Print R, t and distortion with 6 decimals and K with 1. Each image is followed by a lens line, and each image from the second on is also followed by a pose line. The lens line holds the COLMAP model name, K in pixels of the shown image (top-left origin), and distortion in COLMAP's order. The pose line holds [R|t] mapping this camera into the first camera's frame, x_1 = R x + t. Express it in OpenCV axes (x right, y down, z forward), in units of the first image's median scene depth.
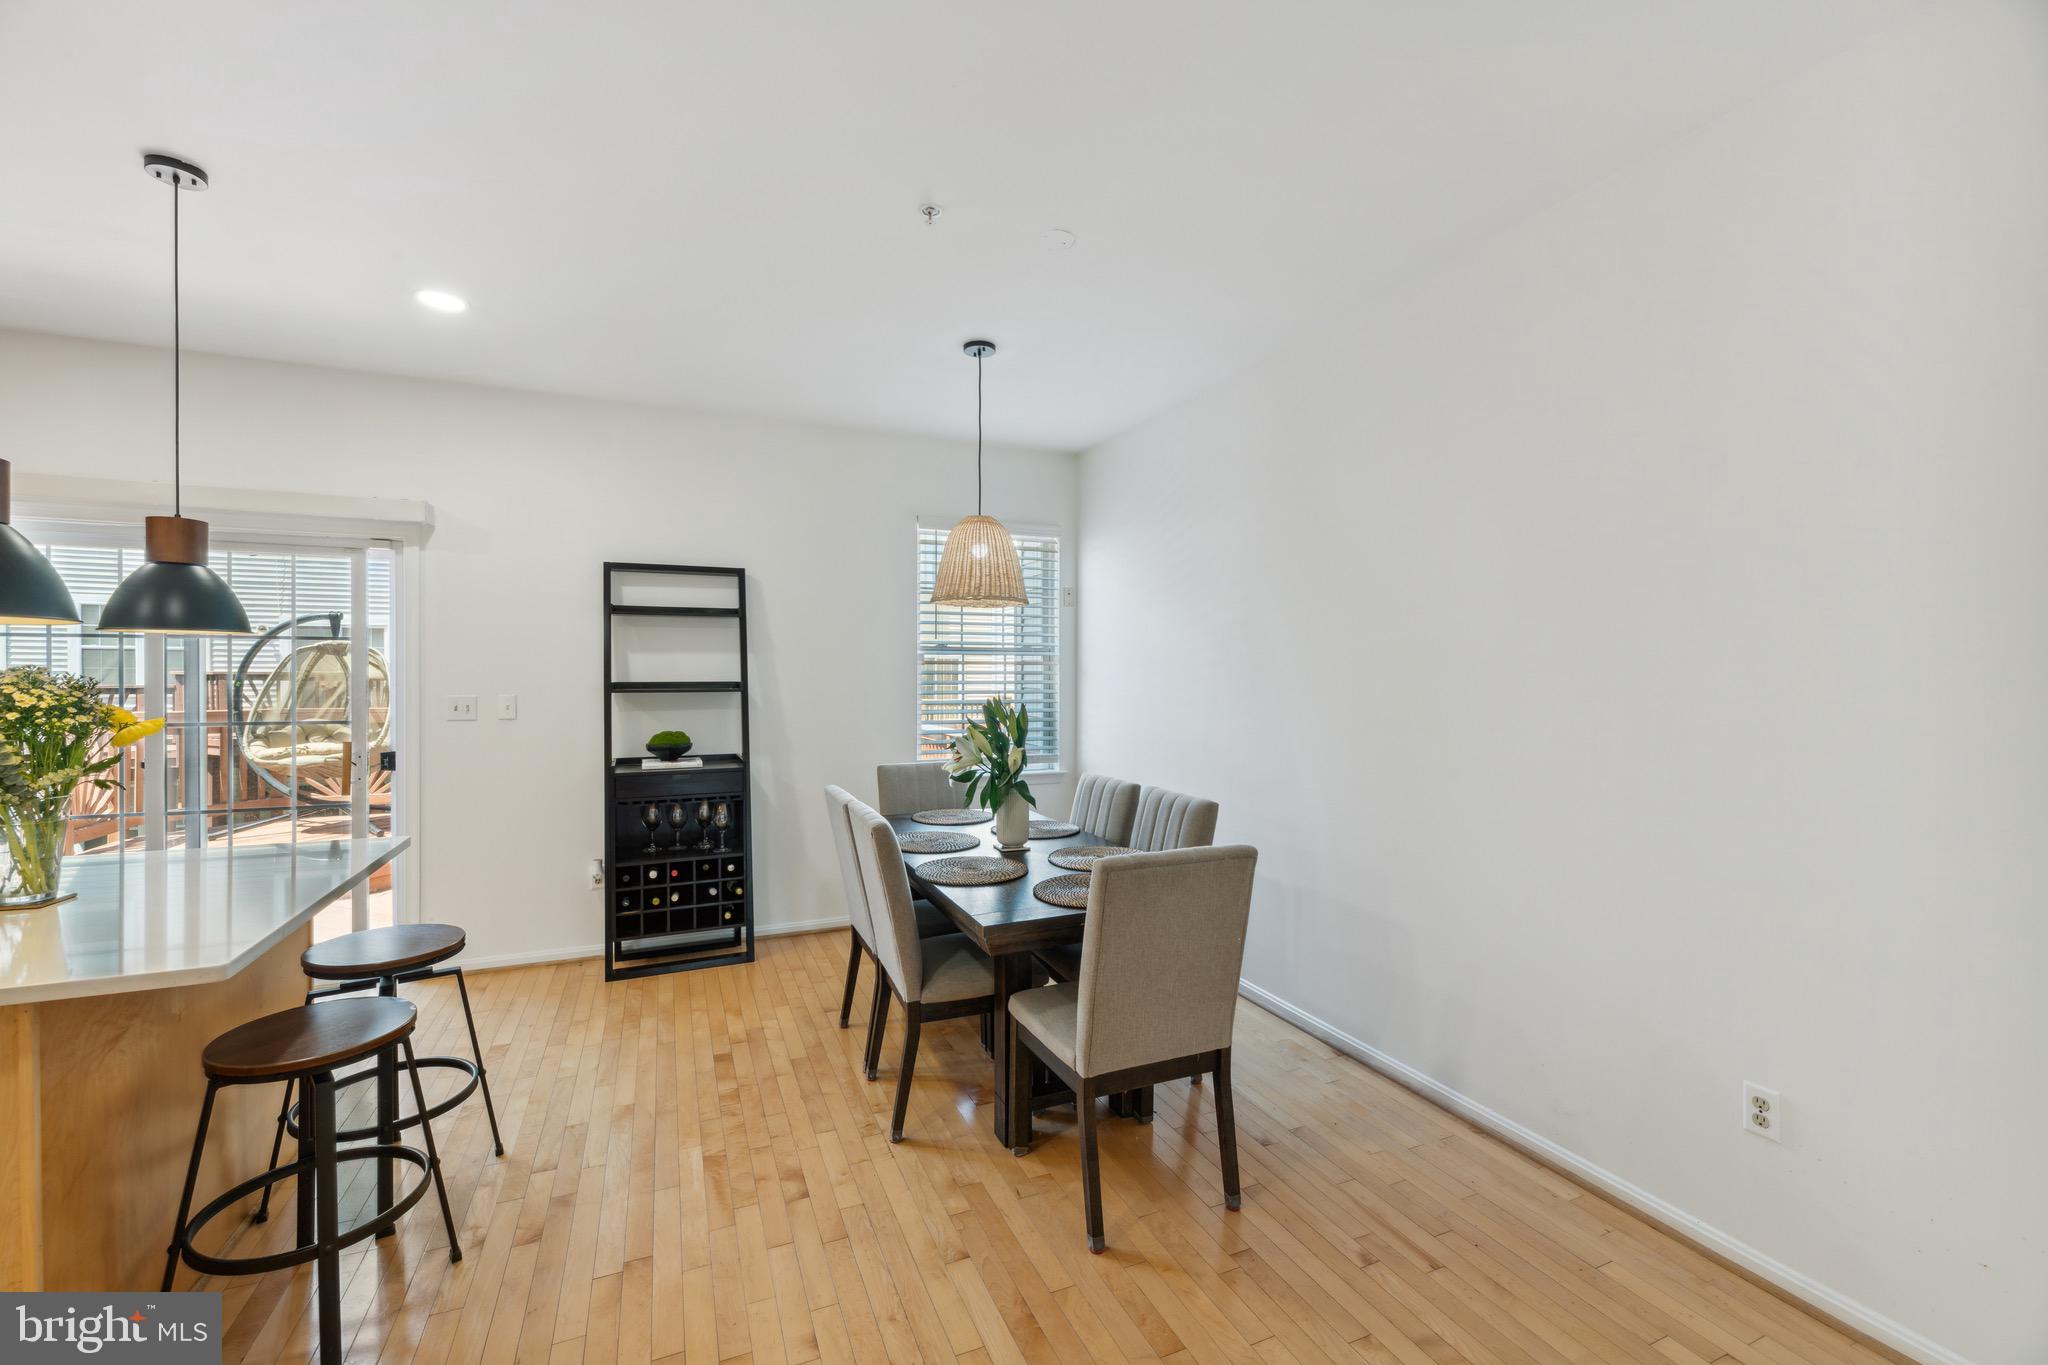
lens RADIAL K [[833.8, 0, 1029.0], [0, 833.8, 679.1], [0, 0, 1]] dist [-0.000677, -0.000586]
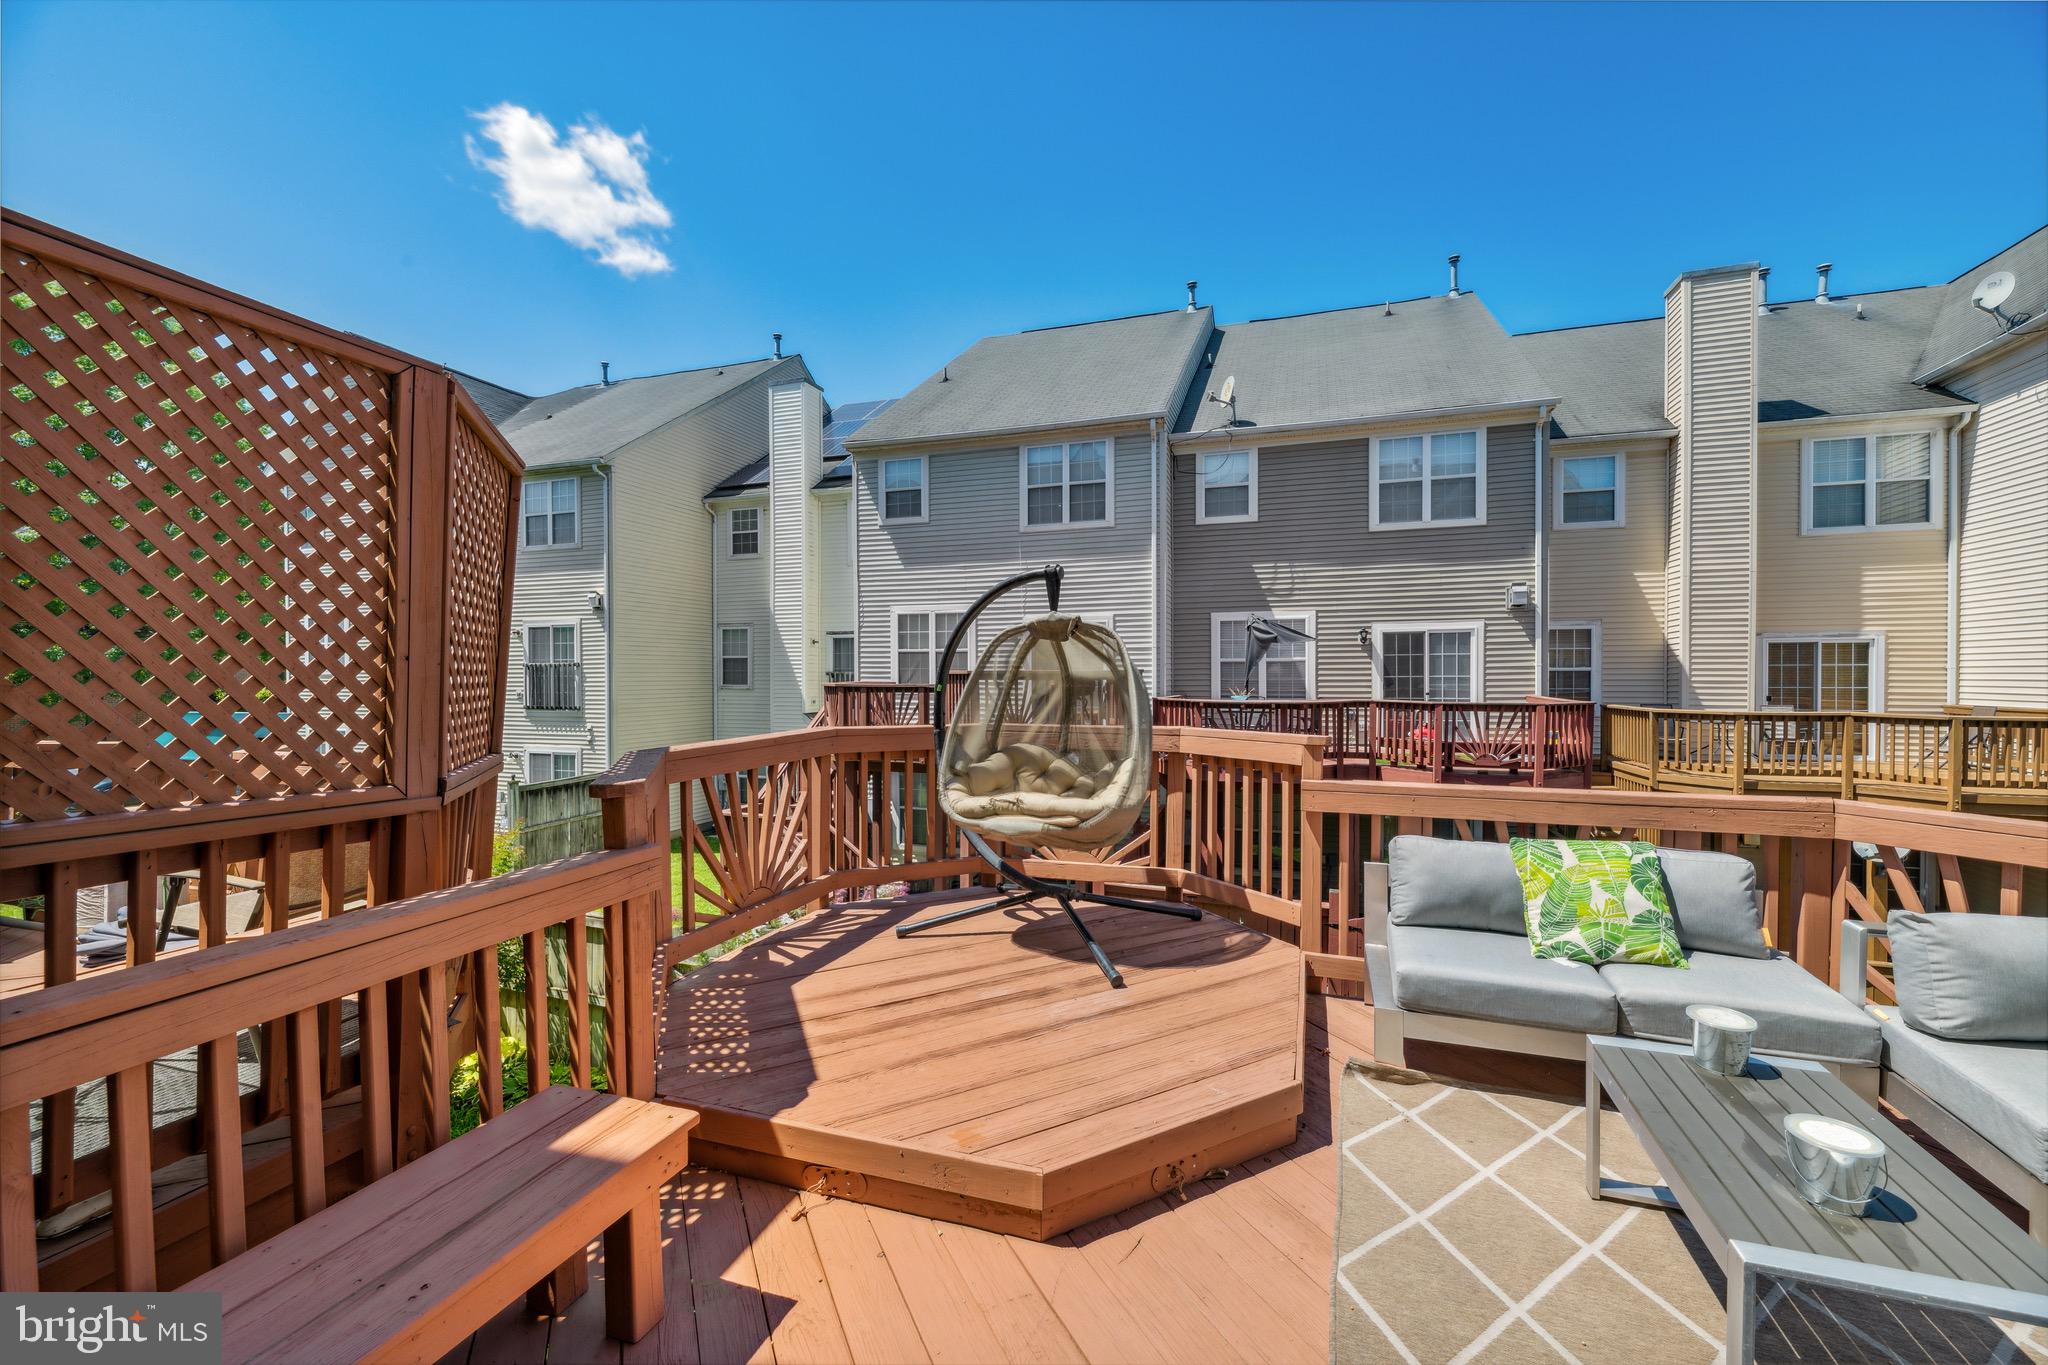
lens RADIAL K [[833.8, 0, 1013.2], [0, 833.8, 682.4], [0, 0, 1]] dist [-0.000677, -0.000586]
pose [[0.760161, 0.000694, -0.649735, -0.516750], [0.003598, 0.999980, 0.005277, -0.002061], [0.649725, -0.006349, 0.760143, 0.584770]]
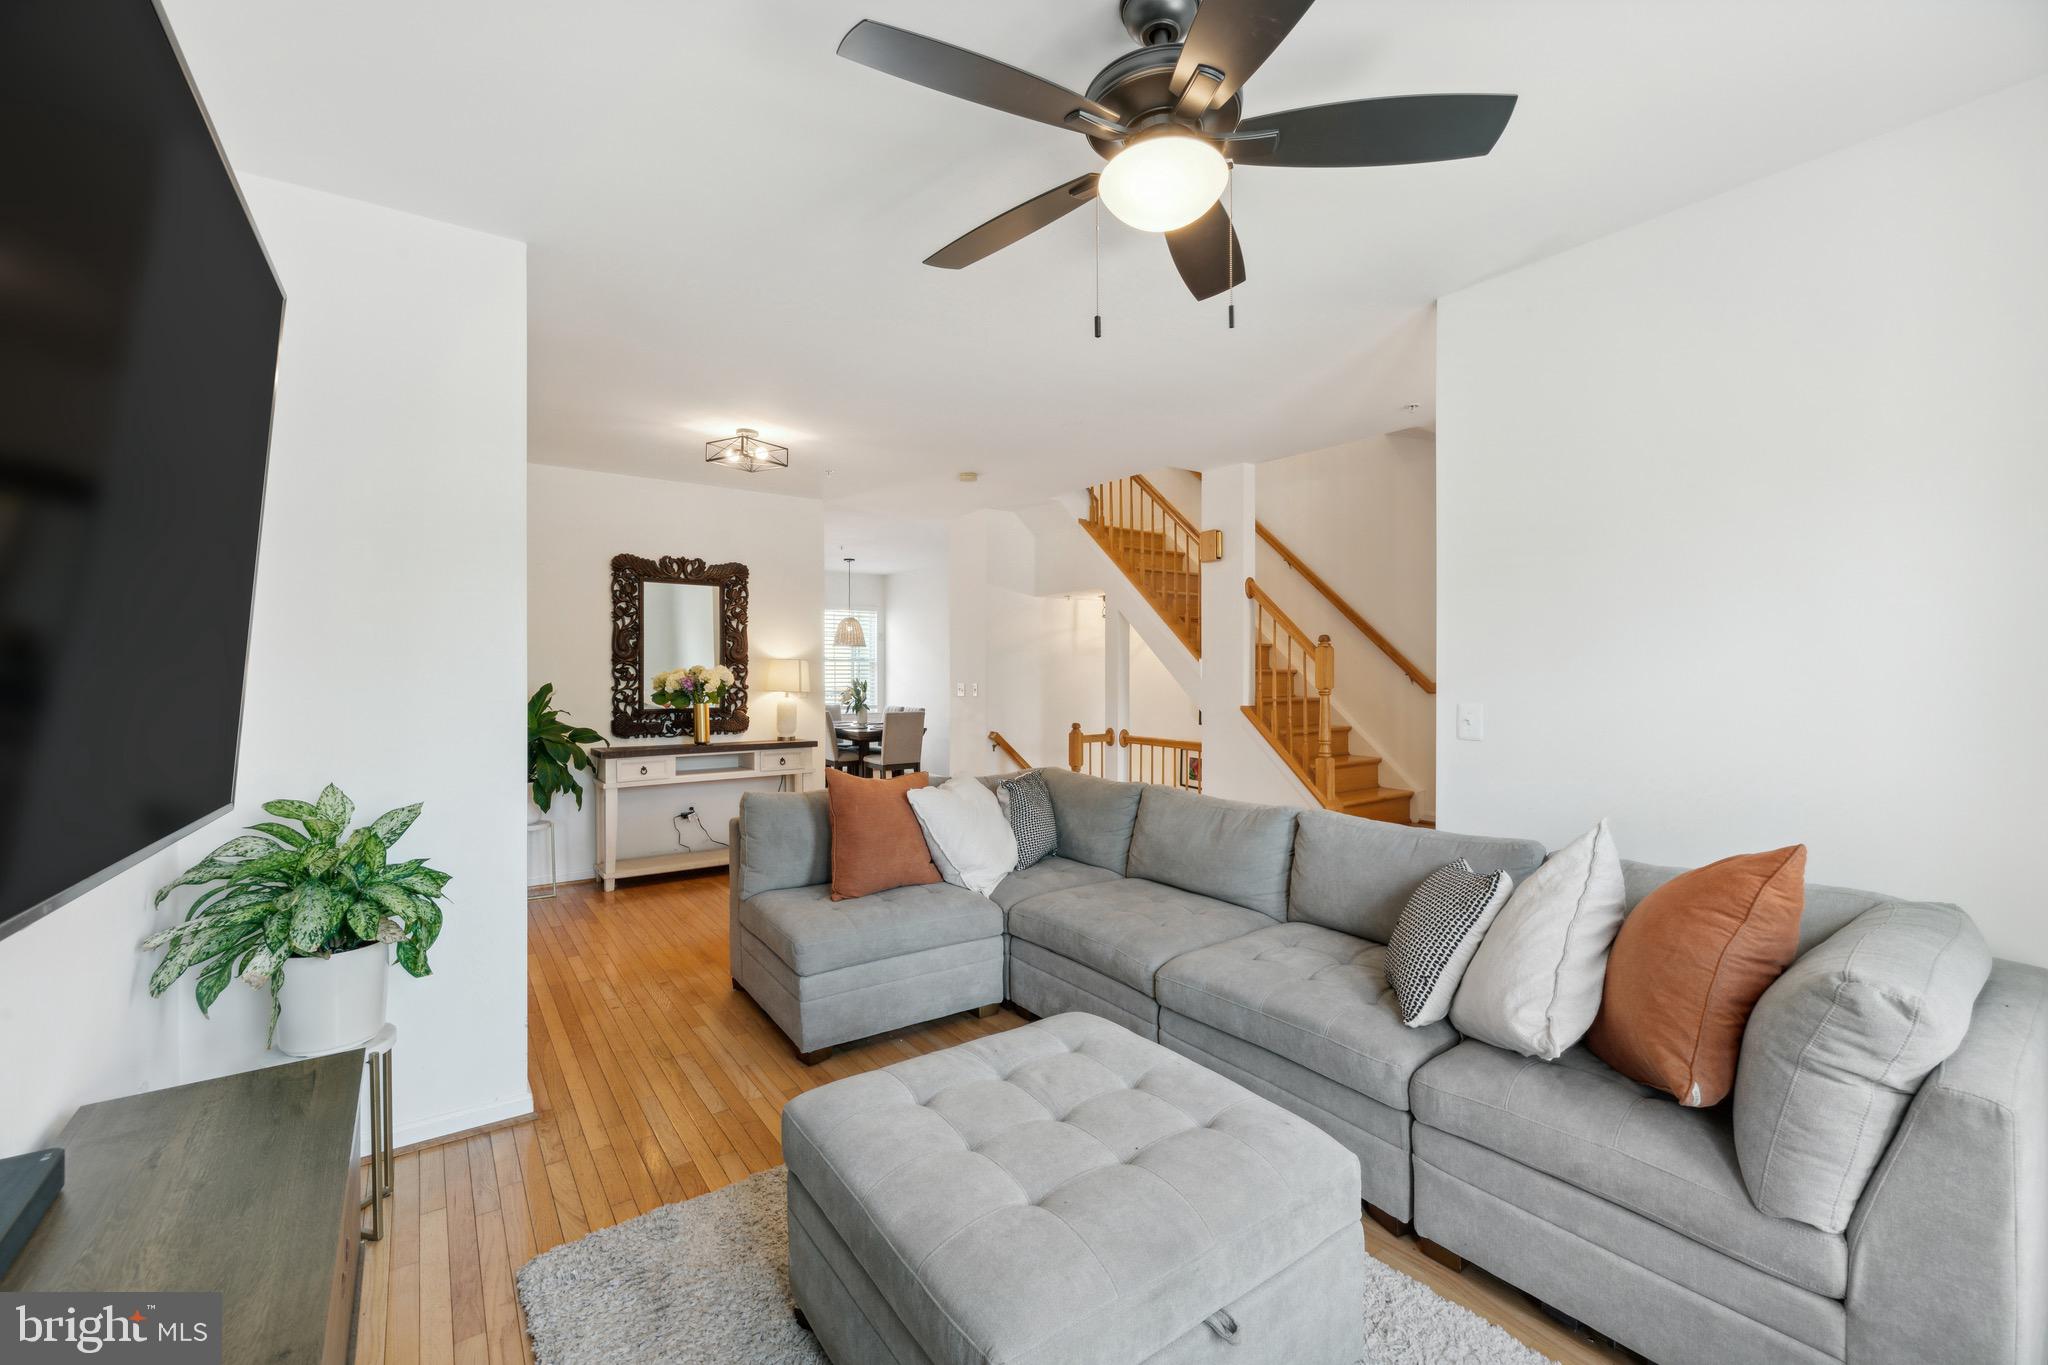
lens RADIAL K [[833.8, 0, 1033.5], [0, 833.8, 677.6], [0, 0, 1]] dist [-0.000677, -0.000586]
pose [[0.972966, -0.005201, 0.230888, -0.074260], [0.005145, 0.999986, 0.000846, 0.012853], [-0.230890, 0.000365, 0.972980, -1.461442]]
